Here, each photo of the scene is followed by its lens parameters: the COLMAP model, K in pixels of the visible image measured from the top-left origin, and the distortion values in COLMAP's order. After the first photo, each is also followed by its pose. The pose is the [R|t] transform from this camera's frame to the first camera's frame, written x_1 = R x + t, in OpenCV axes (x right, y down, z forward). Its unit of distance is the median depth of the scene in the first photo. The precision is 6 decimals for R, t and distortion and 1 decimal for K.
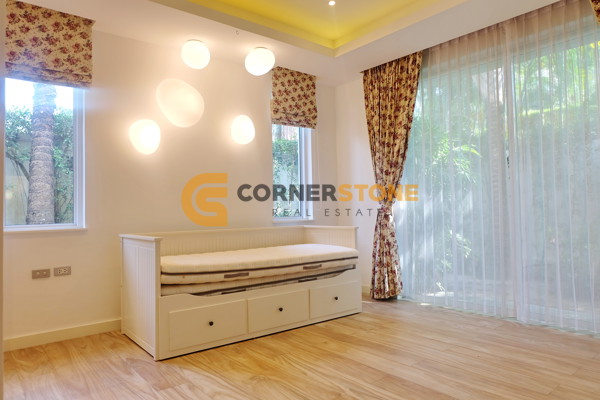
lens RADIAL K [[406.0, 0, 300.5], [0, 406.0, 198.7], [0, 0, 1]] dist [-0.039624, 0.002059]
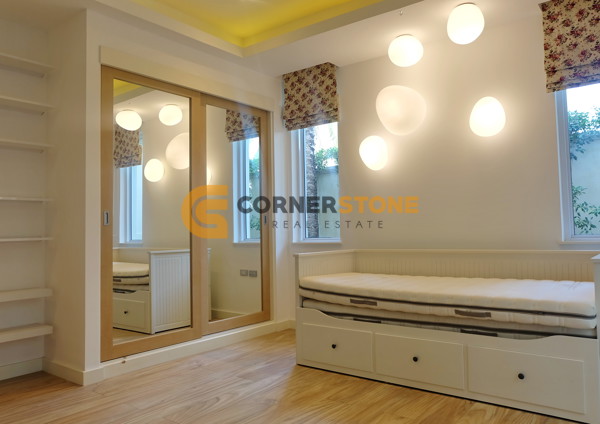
lens RADIAL K [[445.8, 0, 300.9], [0, 445.8, 213.4], [0, 0, 1]] dist [-0.060807, 0.004909]
pose [[0.245628, -0.024040, -0.969066, 0.763035], [0.043964, 0.998940, -0.013638, 0.003614], [0.968367, -0.039254, 0.246425, 0.651601]]
